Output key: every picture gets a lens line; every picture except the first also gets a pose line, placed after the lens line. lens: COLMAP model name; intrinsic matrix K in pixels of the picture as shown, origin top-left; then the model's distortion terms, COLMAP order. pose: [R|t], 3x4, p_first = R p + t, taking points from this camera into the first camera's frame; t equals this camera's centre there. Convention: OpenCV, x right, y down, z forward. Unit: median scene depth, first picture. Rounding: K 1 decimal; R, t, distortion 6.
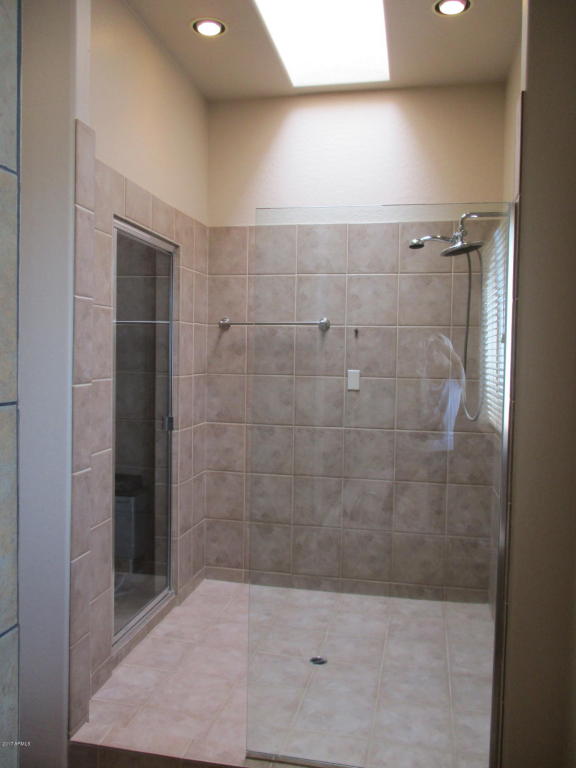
lens RADIAL K [[645.8, 0, 288.0], [0, 645.8, 384.0], [0, 0, 1]] dist [-0.013167, -0.002417]
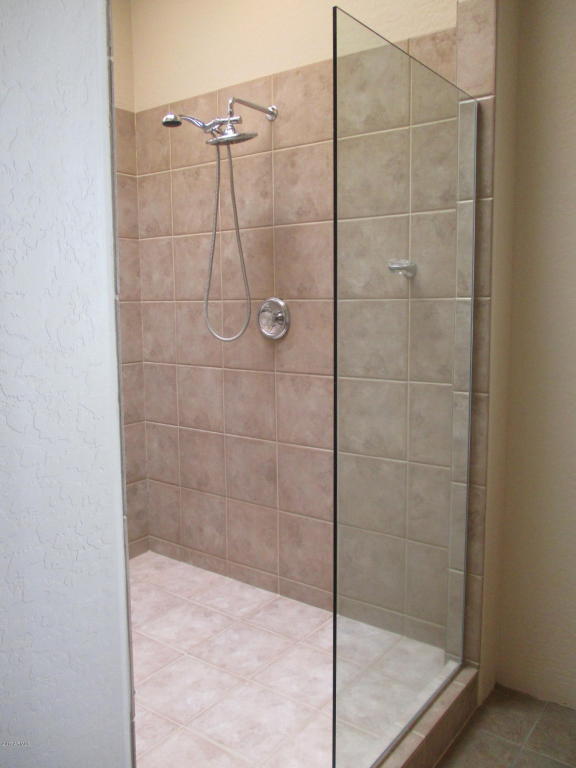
lens RADIAL K [[645.8, 0, 288.0], [0, 645.8, 384.0], [0, 0, 1]] dist [-0.013167, -0.002417]
pose [[0.423442, -0.139559, 0.895109, -0.385214], [0.059368, 0.990214, 0.126302, 0.006291], [-0.903976, -0.000341, 0.427583, 0.432906]]
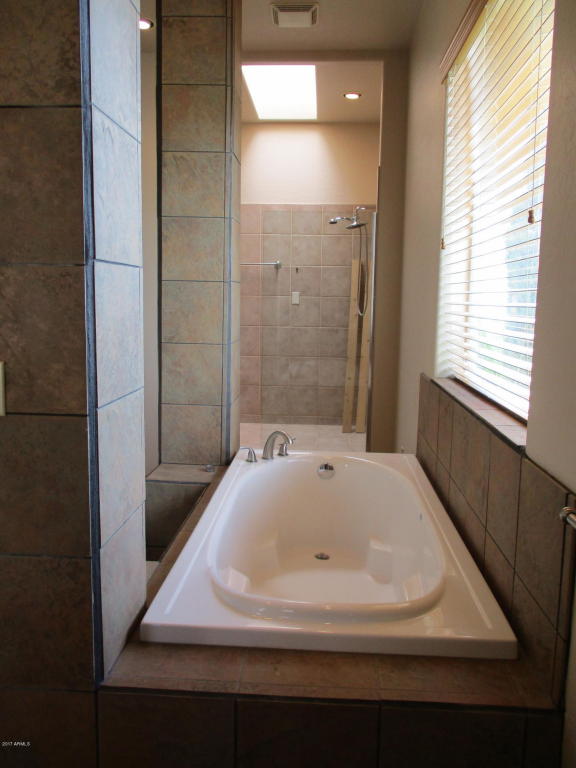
lens RADIAL K [[645.8, 0, 288.0], [0, 645.8, 384.0], [0, 0, 1]] dist [-0.013167, -0.002417]
pose [[0.989983, -0.020622, 0.139675, -0.163144], [0.008140, 0.995967, 0.089348, 0.068224], [-0.140954, -0.087316, 0.986158, -0.702564]]
